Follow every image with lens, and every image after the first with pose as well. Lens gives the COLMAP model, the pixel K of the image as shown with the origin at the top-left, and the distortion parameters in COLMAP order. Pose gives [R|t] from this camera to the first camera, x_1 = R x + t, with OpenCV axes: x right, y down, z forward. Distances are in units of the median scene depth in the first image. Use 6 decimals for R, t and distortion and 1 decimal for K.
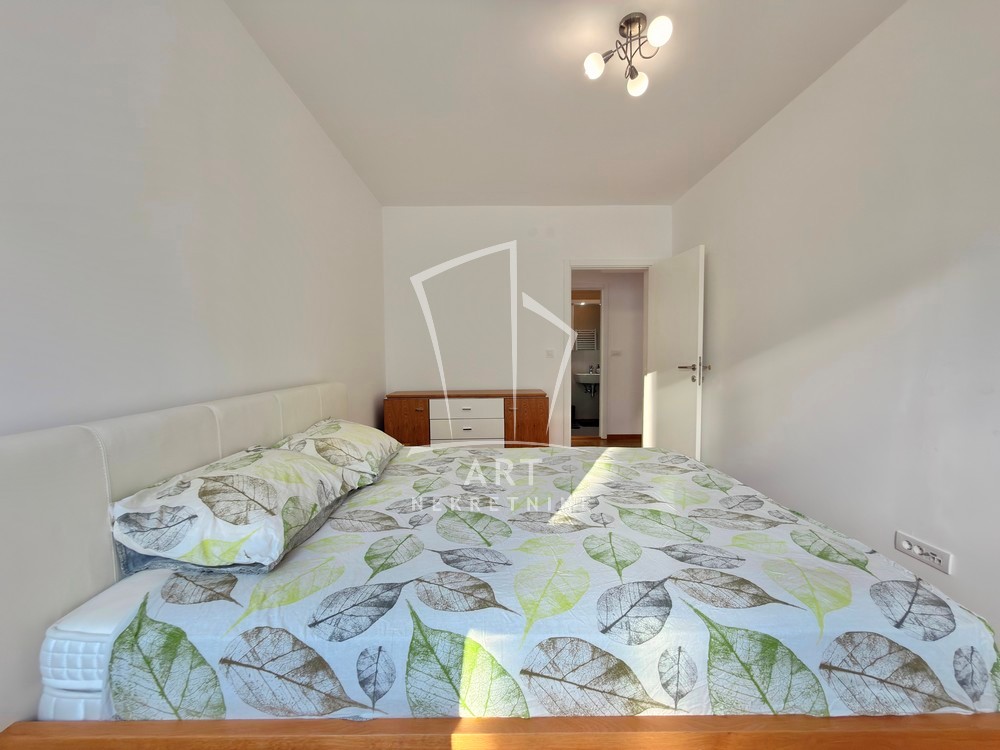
lens RADIAL K [[397.6, 0, 499.7], [0, 397.6, 376.3], [0, 0, 1]] dist [0.001196, 0.000147]
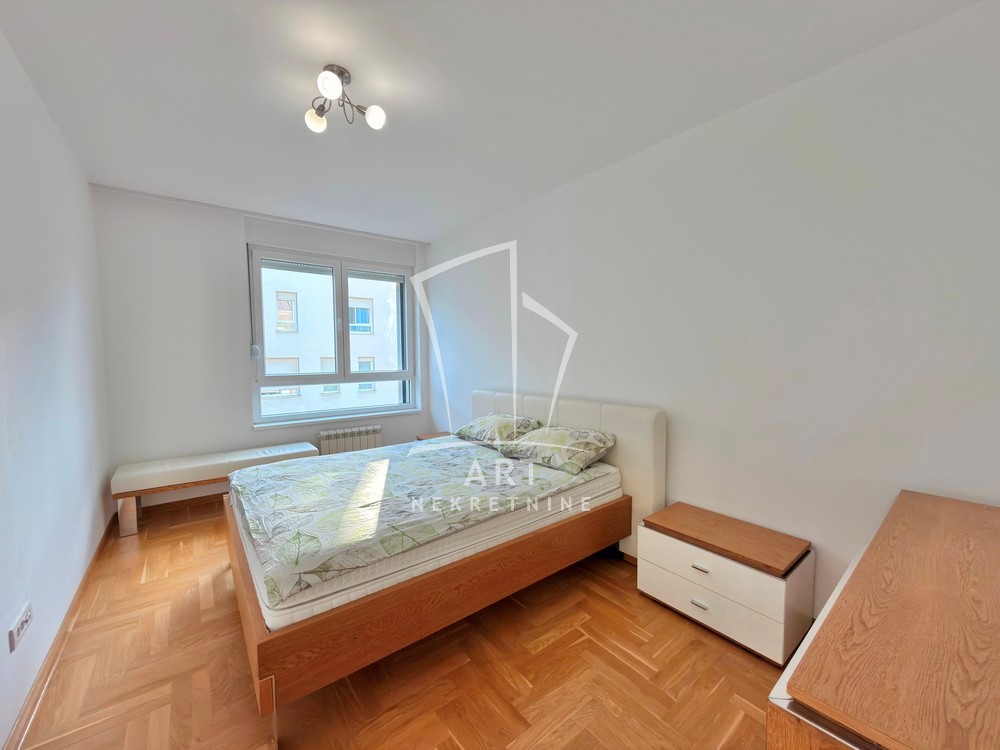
lens RADIAL K [[397.6, 0, 499.7], [0, 397.6, 376.3], [0, 0, 1]] dist [0.001196, 0.000147]
pose [[-0.792173, 0.048444, -0.608371, 0.761811], [-0.013014, 0.995277, 0.096199, -0.241373], [0.610158, 0.084123, -0.787801, 2.466961]]
